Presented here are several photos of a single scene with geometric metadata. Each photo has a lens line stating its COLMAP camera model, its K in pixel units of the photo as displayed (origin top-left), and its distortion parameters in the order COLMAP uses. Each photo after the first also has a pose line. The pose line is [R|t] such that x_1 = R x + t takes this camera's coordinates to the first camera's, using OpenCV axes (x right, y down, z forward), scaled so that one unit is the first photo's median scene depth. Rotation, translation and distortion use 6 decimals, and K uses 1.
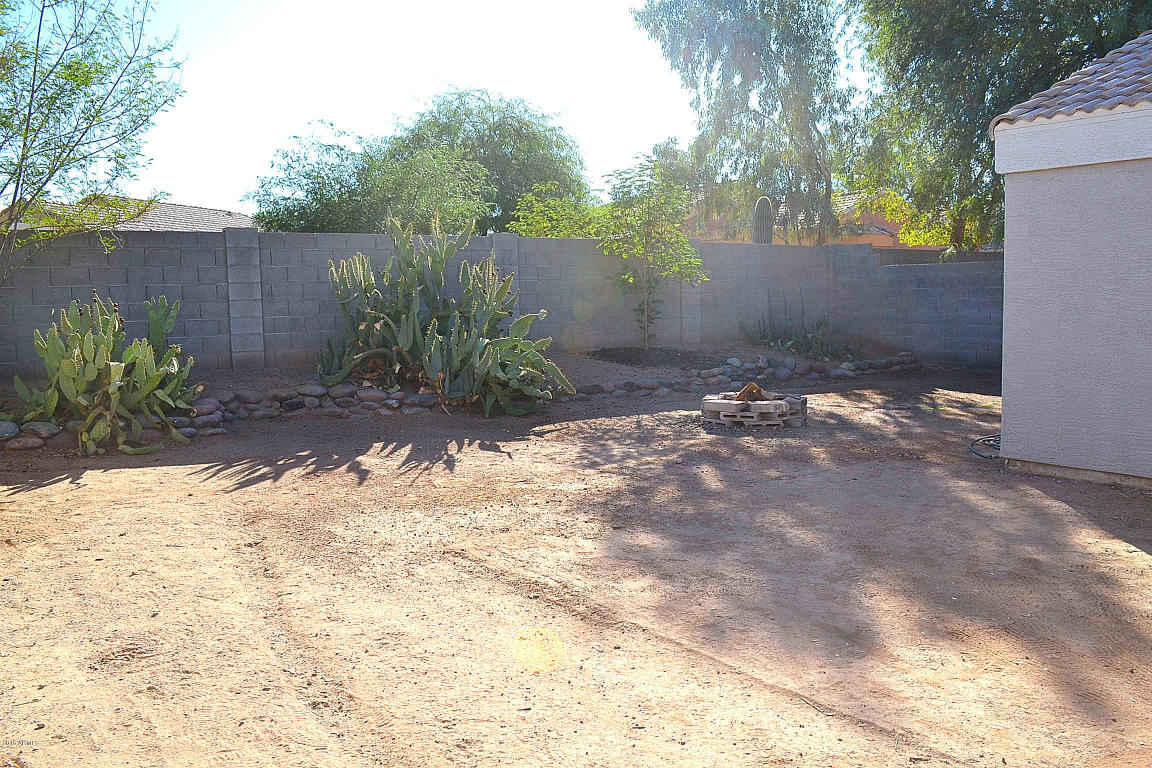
lens RADIAL K [[919.0, 0, 576.0], [0, 919.0, 384.0], [0, 0, 1]] dist [-0.055838, -0.000698]
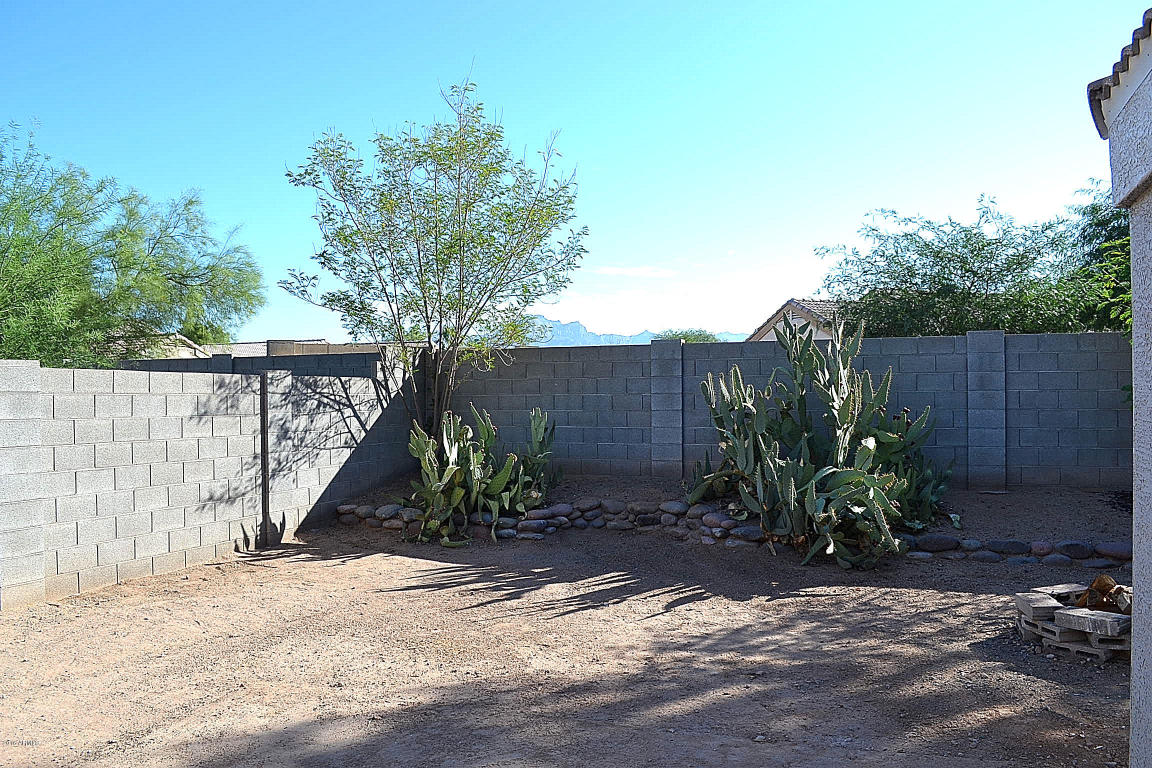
lens RADIAL K [[919.0, 0, 576.0], [0, 919.0, 384.0], [0, 0, 1]] dist [-0.055838, -0.000698]
pose [[0.590642, 0.006468, -0.806907, 0.442897], [-0.082029, 0.995269, -0.052065, -0.065280], [0.802753, 0.096942, 0.588379, 0.341569]]
